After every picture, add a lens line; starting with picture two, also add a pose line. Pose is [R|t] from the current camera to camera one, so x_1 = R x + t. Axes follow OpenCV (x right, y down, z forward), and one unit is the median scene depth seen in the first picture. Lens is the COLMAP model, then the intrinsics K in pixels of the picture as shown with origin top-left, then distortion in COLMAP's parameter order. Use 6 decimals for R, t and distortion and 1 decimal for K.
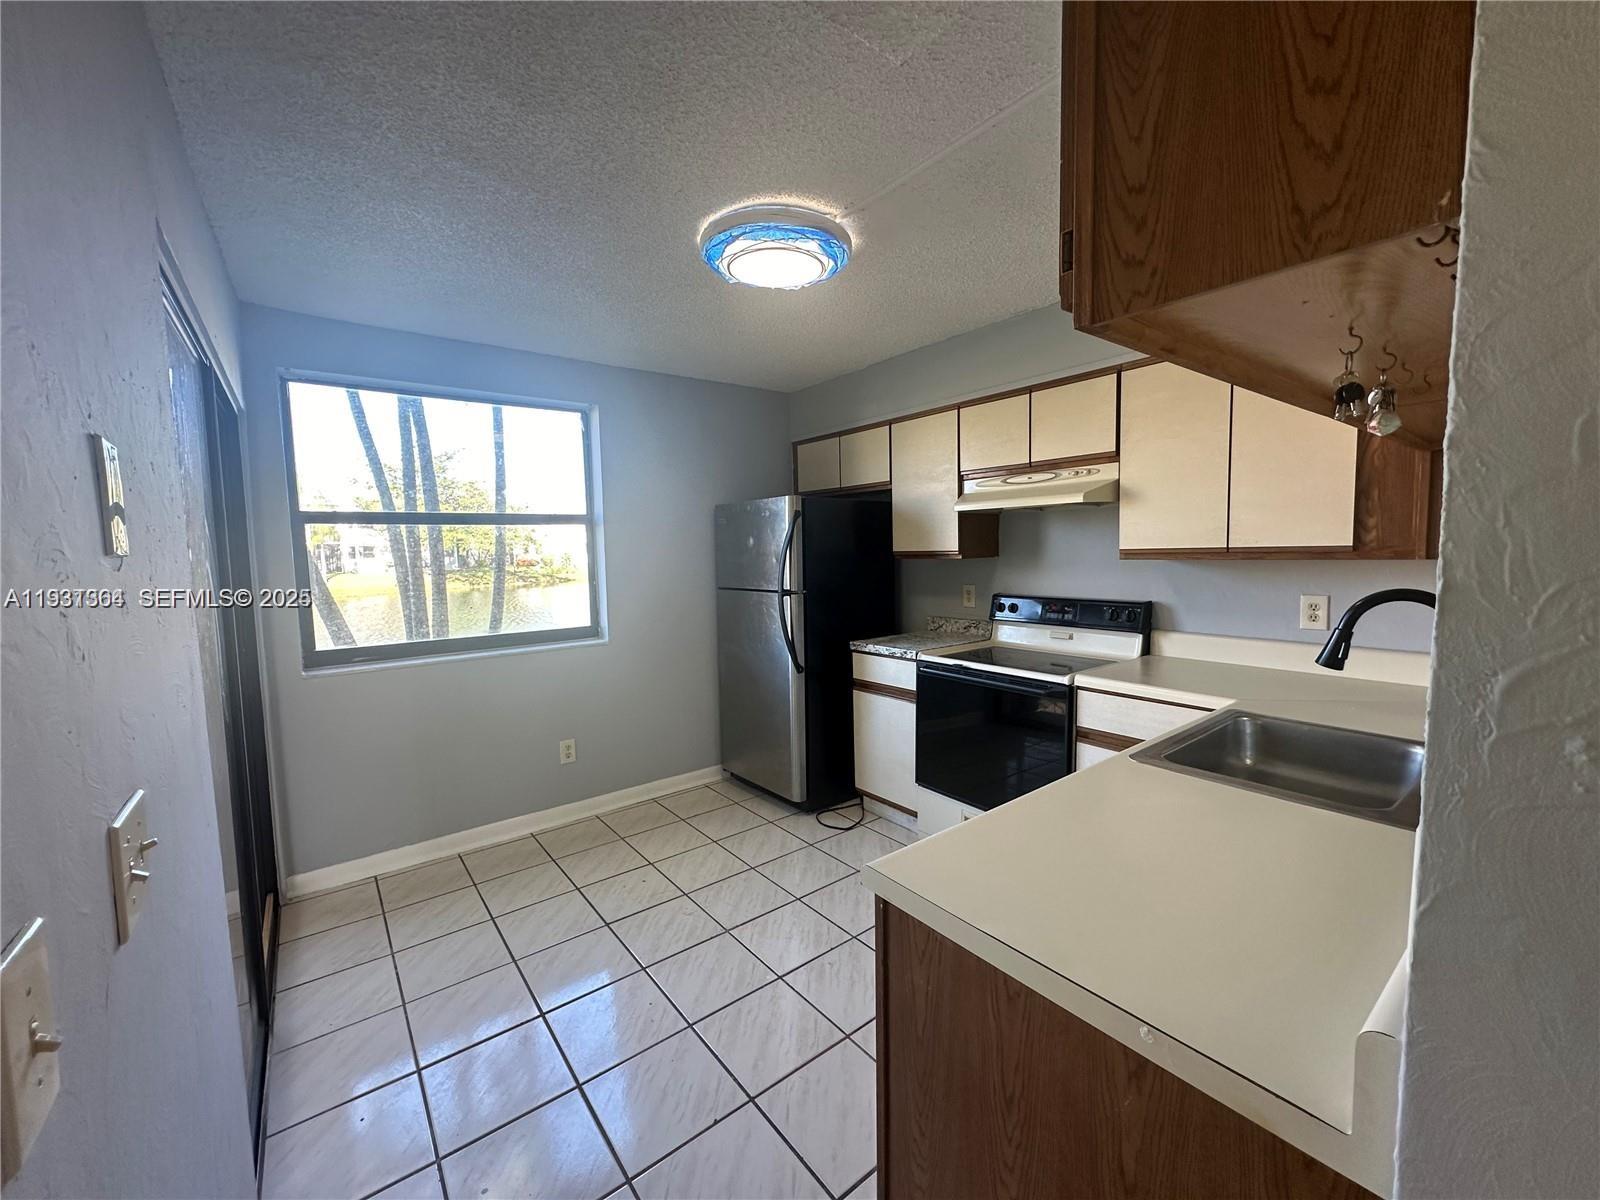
lens RADIAL K [[641.9, 0, 795.7], [0, 641.9, 598.1], [0, 0, 1]] dist [-0.002735, 0.000396]
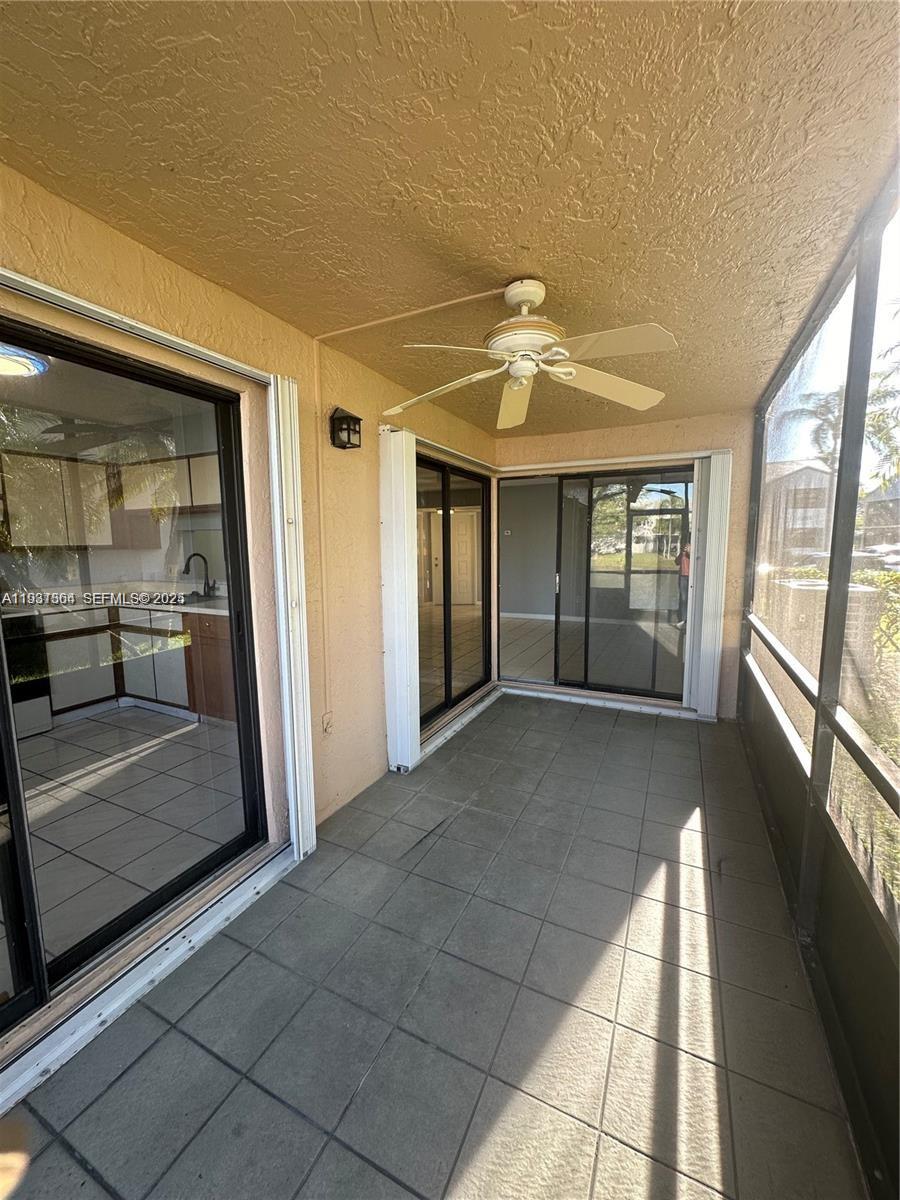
lens RADIAL K [[481.4, 0, 458.3], [0, 481.4, 598.8], [0, 0, 1]] dist [-0.002735, 0.000396]
pose [[-0.471510, -0.079300, 0.878288, -1.149220], [0.088896, 0.986601, 0.136803, 0.000838], [-0.877369, 0.142581, -0.458143, 0.424057]]
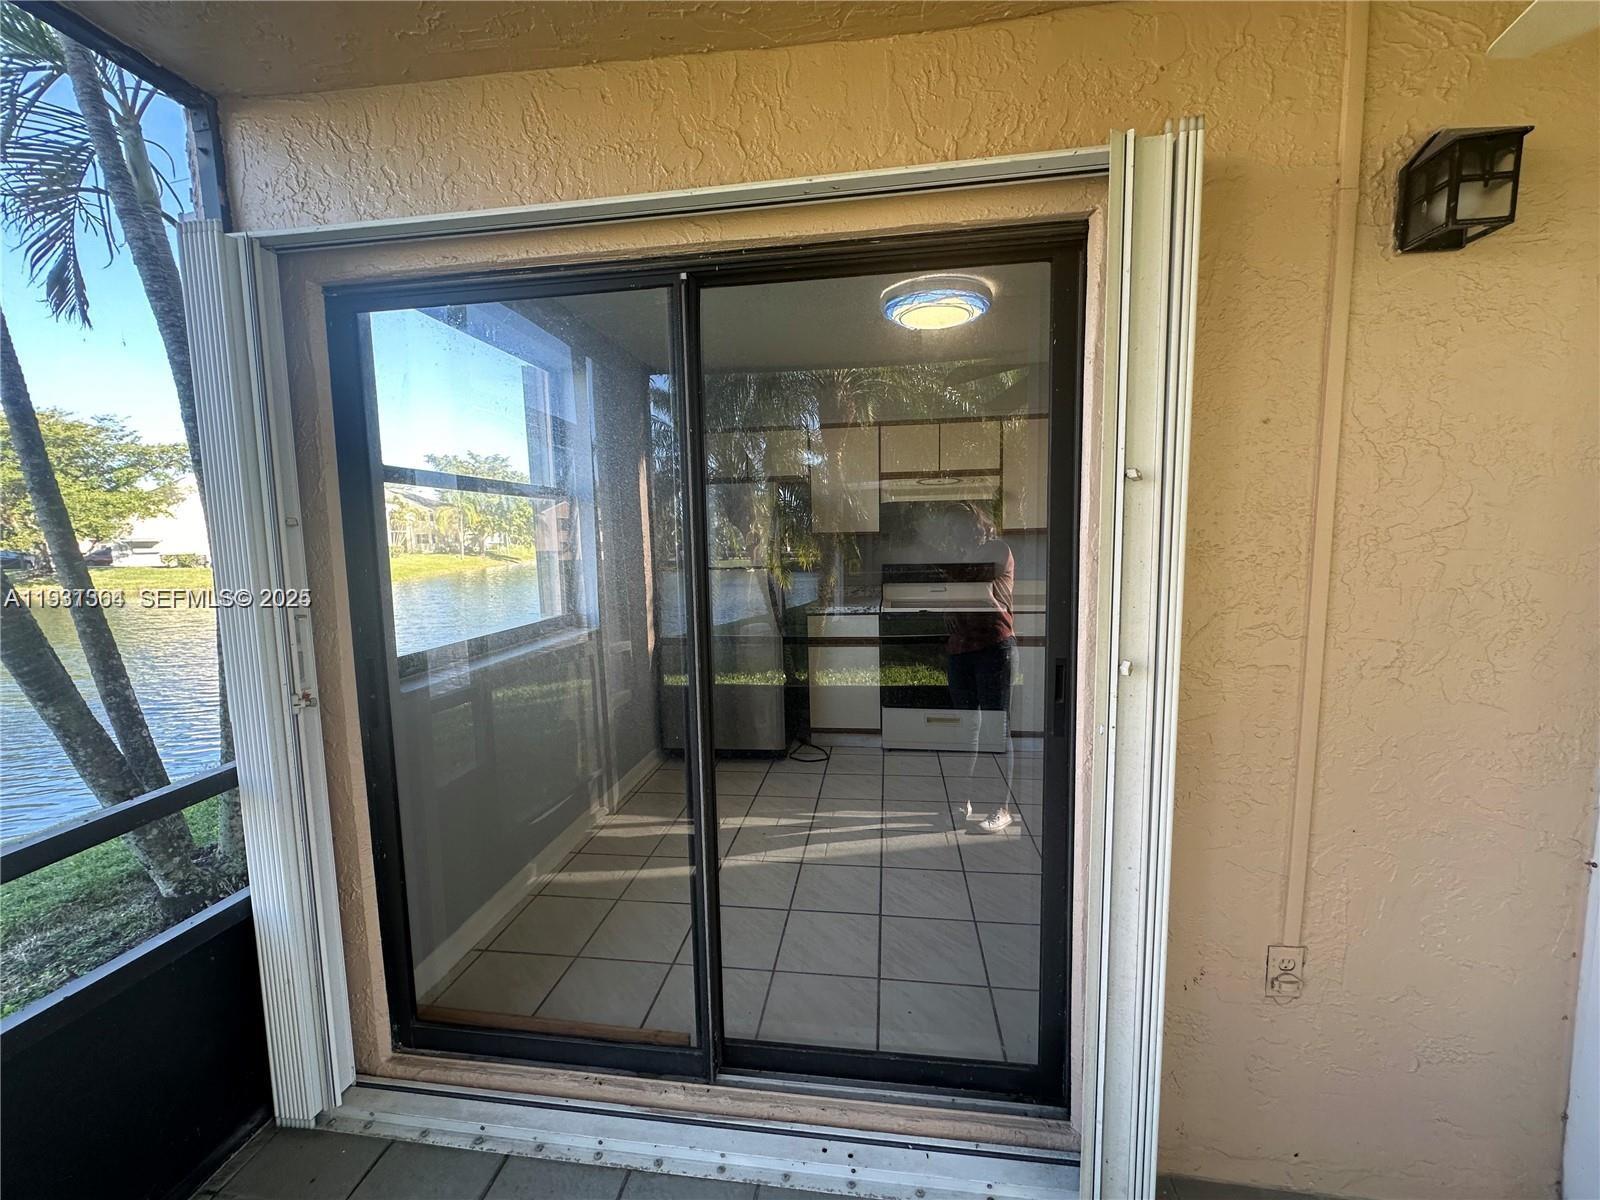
lens RADIAL K [[641.9, 0, 794.4], [0, 641.9, 597.0], [0, 0, 1]] dist [-0.002735, 0.000396]
pose [[0.711691, -0.064078, 0.699564, -0.852050], [0.063320, 0.997629, 0.026963, 0.015929], [-0.699633, 0.025107, 0.714061, 0.173746]]
